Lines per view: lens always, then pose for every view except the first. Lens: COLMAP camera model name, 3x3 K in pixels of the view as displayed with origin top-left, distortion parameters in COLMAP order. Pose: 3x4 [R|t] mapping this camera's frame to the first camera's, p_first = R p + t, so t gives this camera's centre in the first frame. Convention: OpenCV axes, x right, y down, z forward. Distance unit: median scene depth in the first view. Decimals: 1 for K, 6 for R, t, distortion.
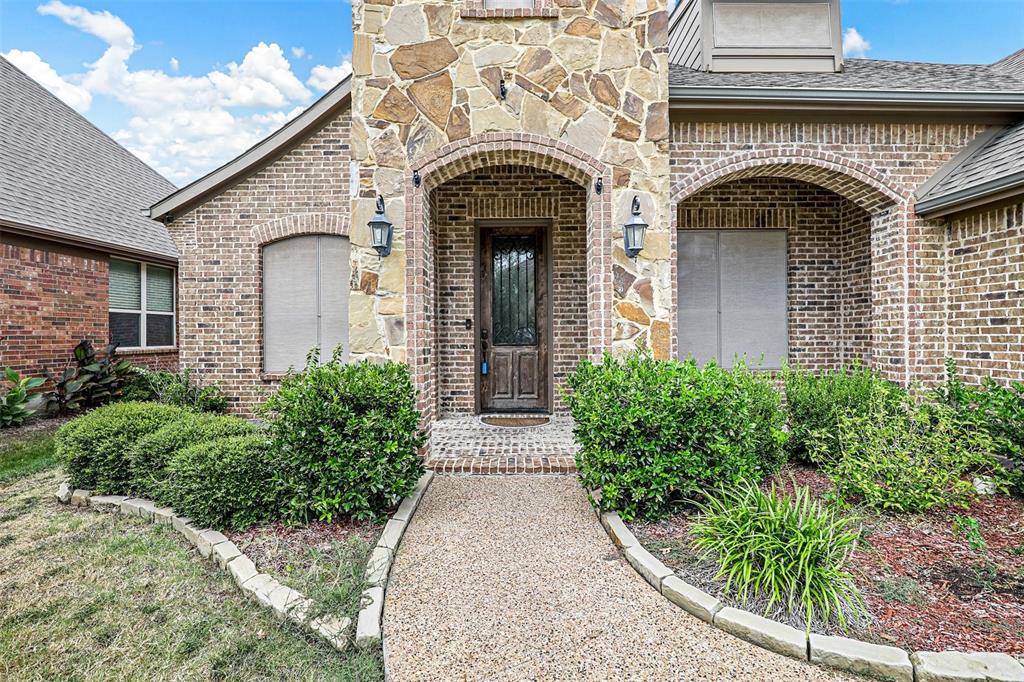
lens RADIAL K [[470.0, 0, 520.8], [0, 470.0, 339.8], [0, 0, 1]] dist [-0.028198, 0.002028]
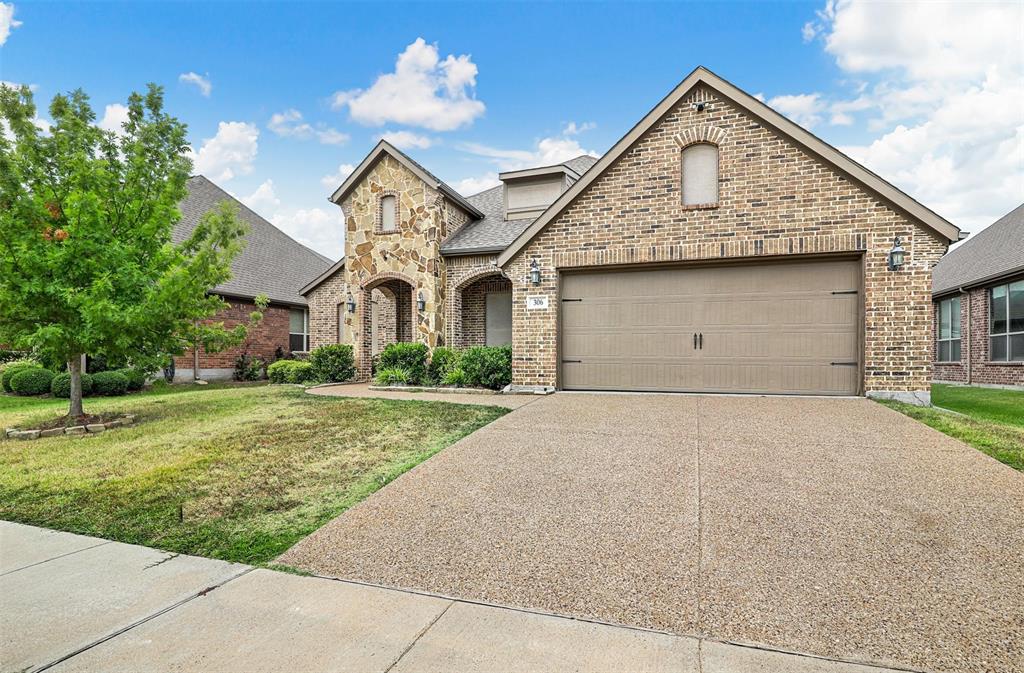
lens RADIAL K [[470.0, 0, 522.0], [0, 470.0, 366.9], [0, 0, 1]] dist [-0.028198, 0.002028]
pose [[0.955728, 0.010099, -0.294078, 1.720588], [-0.008501, 0.999941, 0.006712, 0.153103], [0.294128, -0.003915, 0.955758, -1.672289]]
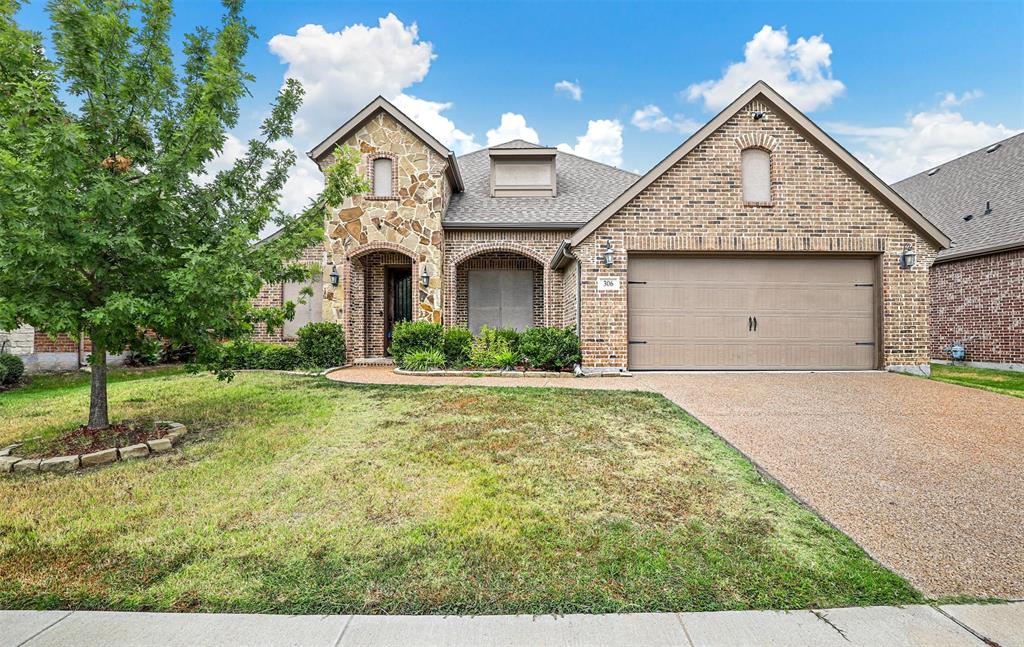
lens RADIAL K [[457.5, 0, 510.9], [0, 457.5, 330.7], [0, 0, 1]] dist [-0.025820, 0.001473]
pose [[0.999815, 0.004799, 0.018601, 0.683370], [-0.004367, 0.999722, -0.023184, 0.137805], [-0.018707, 0.023099, 0.999558, -1.672814]]
